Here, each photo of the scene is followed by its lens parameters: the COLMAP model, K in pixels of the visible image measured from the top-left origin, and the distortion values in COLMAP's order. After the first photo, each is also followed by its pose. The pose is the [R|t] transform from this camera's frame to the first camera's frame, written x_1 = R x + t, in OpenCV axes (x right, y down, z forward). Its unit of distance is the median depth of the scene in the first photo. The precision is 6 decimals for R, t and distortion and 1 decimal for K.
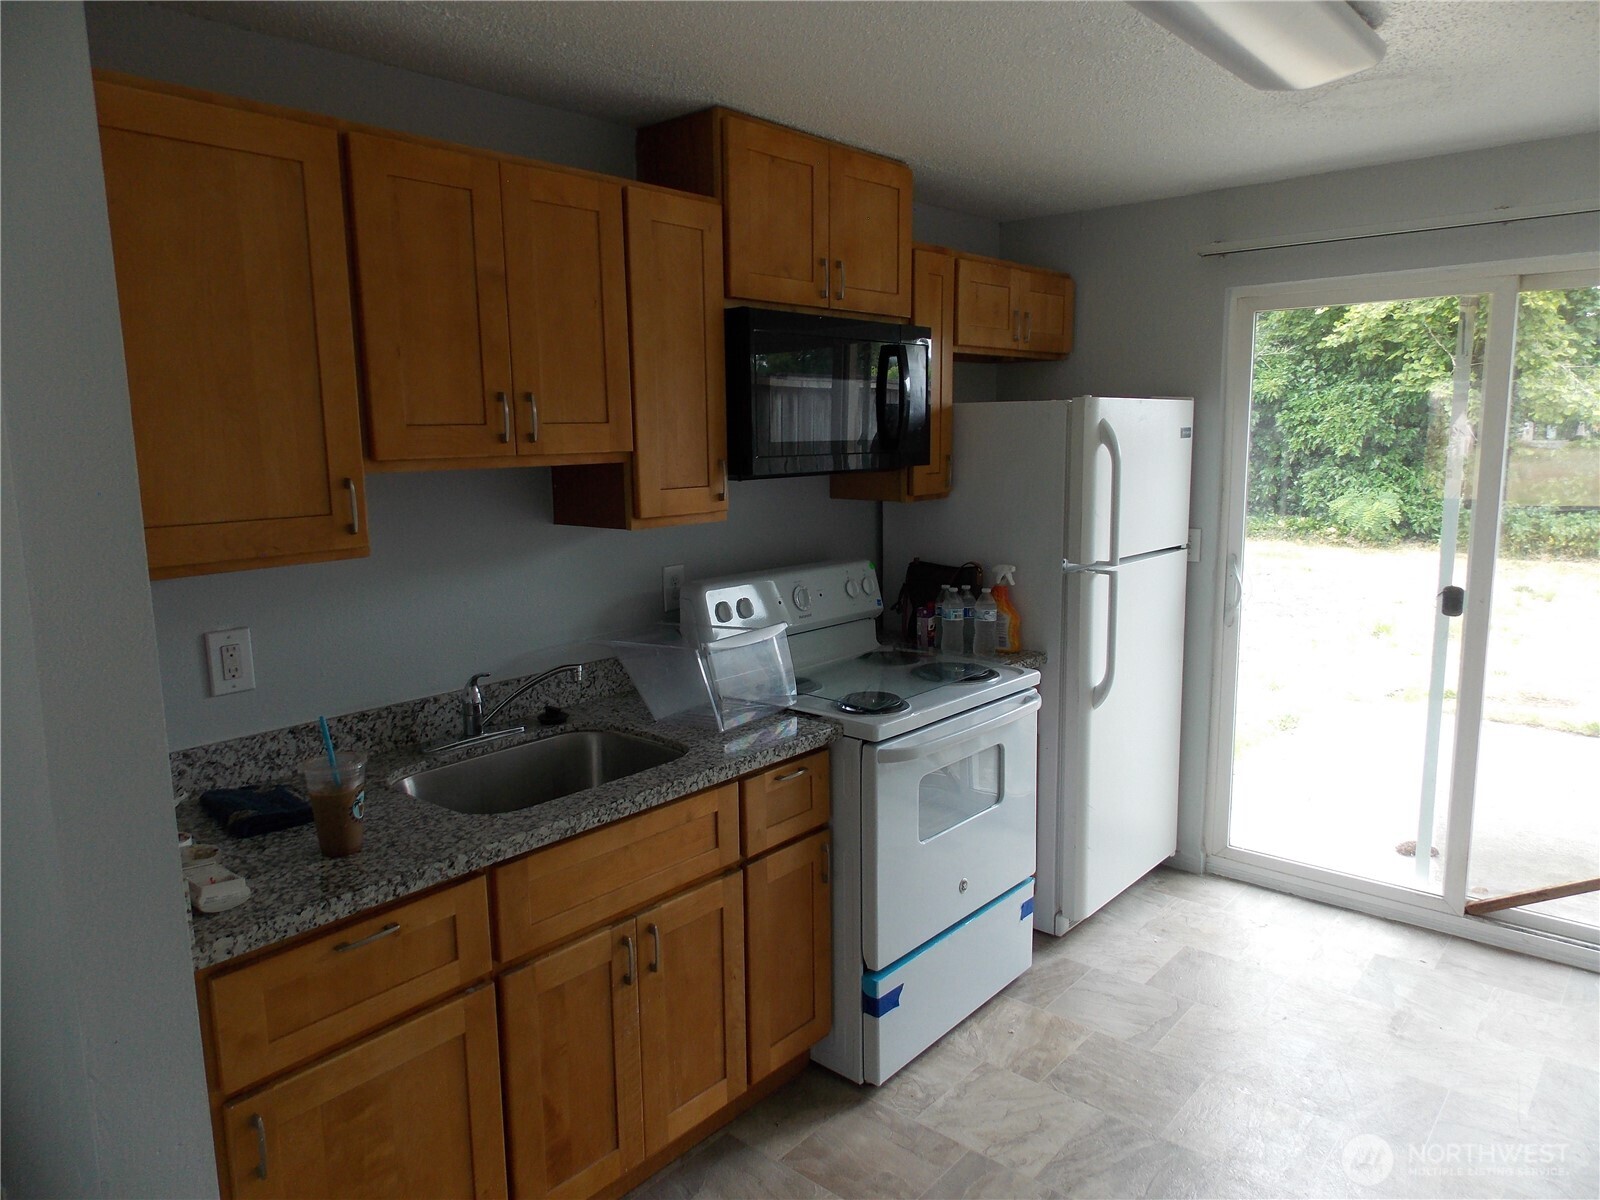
lens RADIAL K [[1066.0, 0, 797.6], [0, 1066.0, 592.4], [0, 0, 1]] dist [0.004859, -0.001170]
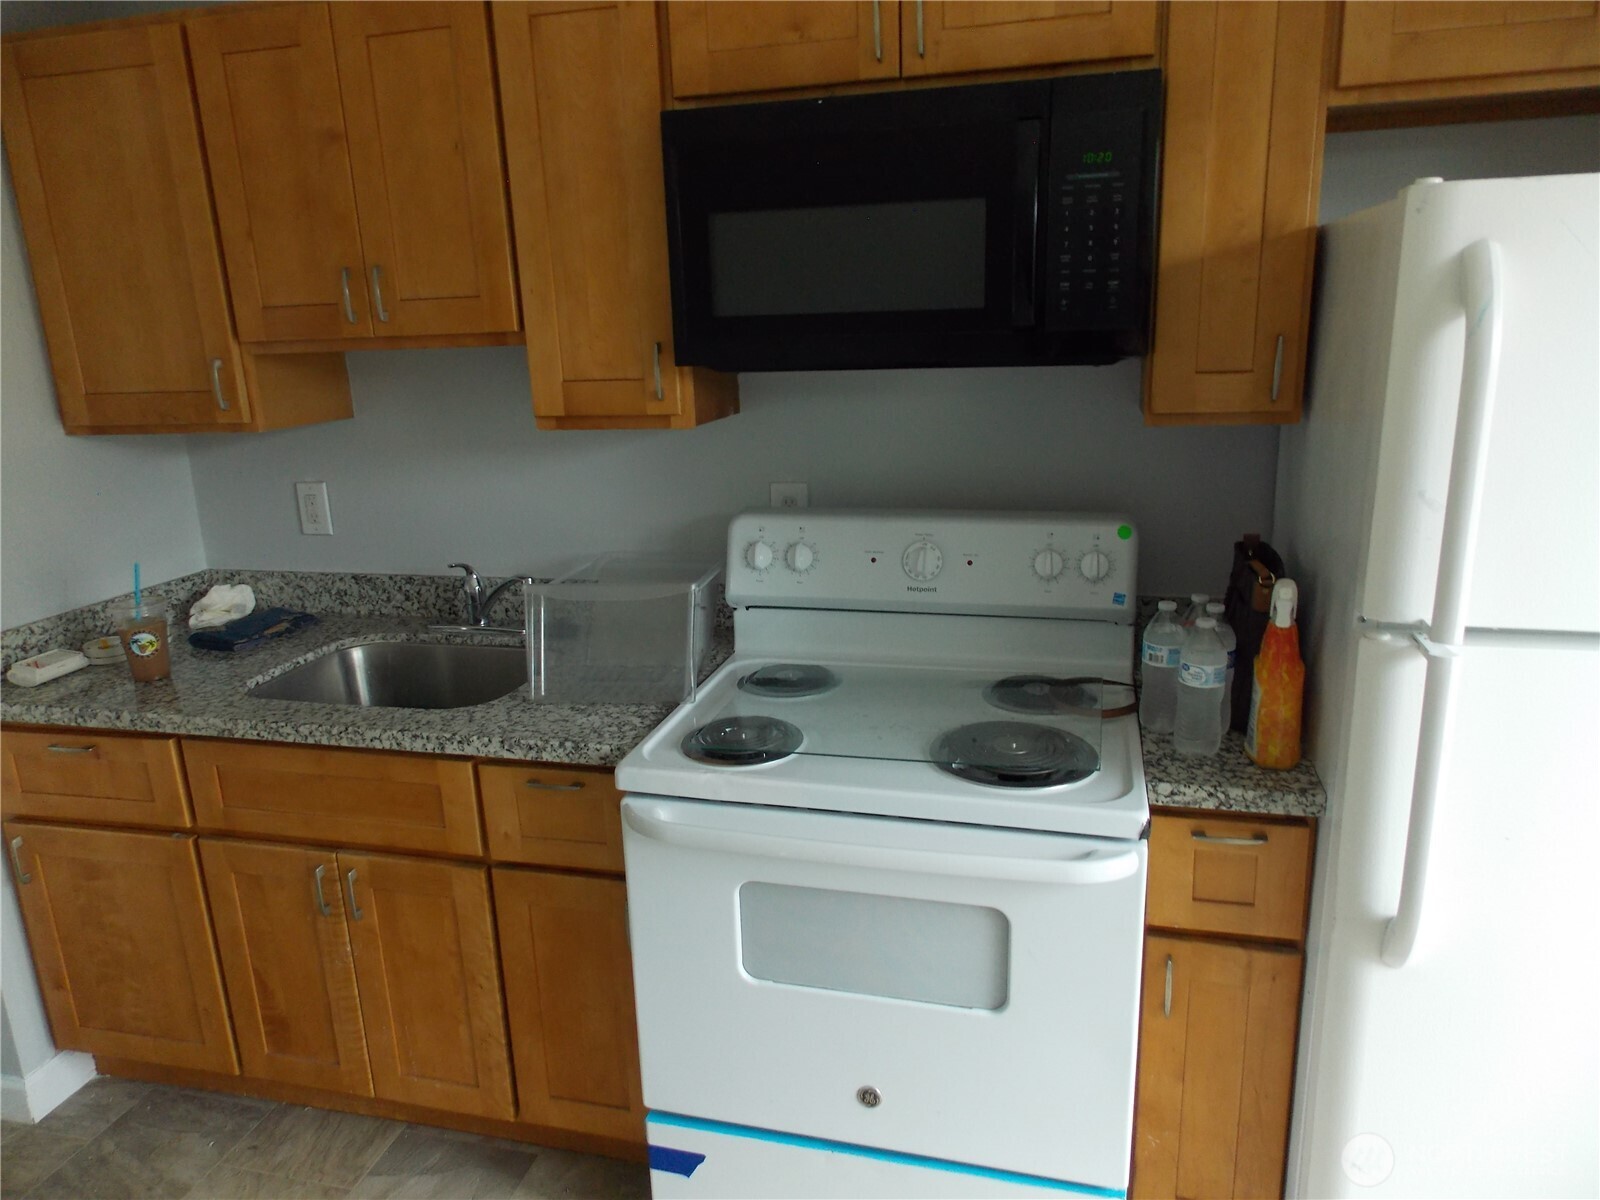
lens RADIAL K [[1076.9, 0, 804.5], [0, 1076.9, 592.1], [0, 0, 1]] dist [0.007600, -0.000930]
pose [[0.445727, 0.225806, -0.866221, 0.721723], [-0.104335, 0.974172, 0.200259, -0.132083], [0.889068, 0.001117, 0.457774, 0.858308]]
